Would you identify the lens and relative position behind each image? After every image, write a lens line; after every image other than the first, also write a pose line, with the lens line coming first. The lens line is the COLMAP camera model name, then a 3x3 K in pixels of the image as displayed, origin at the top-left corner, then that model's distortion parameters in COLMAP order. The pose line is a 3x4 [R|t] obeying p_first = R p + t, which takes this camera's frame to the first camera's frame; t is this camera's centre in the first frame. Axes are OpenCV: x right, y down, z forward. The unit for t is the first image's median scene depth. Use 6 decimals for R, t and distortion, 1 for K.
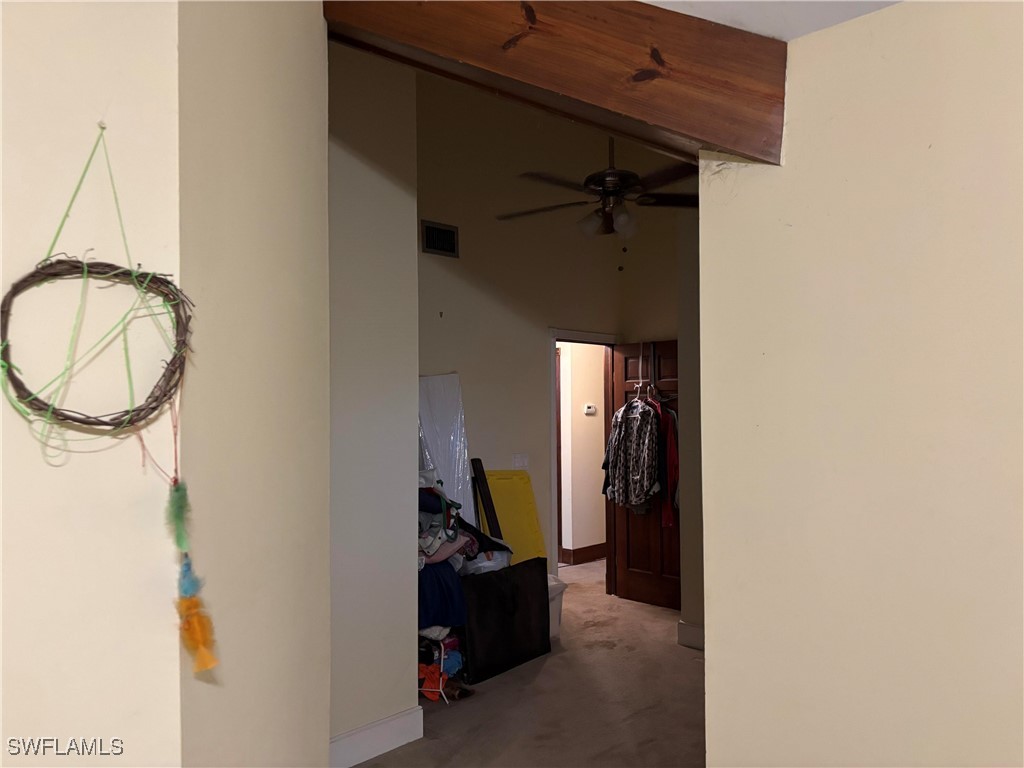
lens RADIAL K [[777.5, 0, 514.0], [0, 777.5, 382.0], [0, 0, 1]] dist [0.057543, -0.038165]
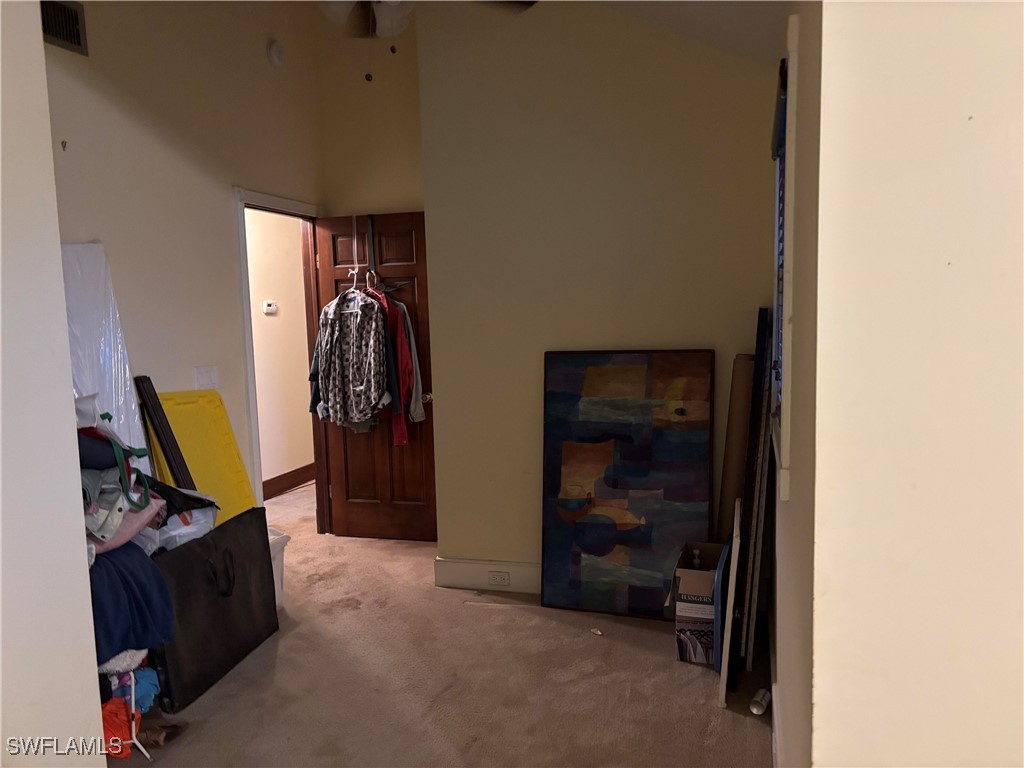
lens RADIAL K [[777.5, 0, 509.4], [0, 777.5, 391.8], [0, 0, 1]] dist [0.057543, -0.038165]
pose [[0.890815, -0.067990, 0.449251, -0.071491], [0.009132, 0.991220, 0.131905, 0.025637], [-0.454275, -0.113400, 0.883614, 0.257992]]
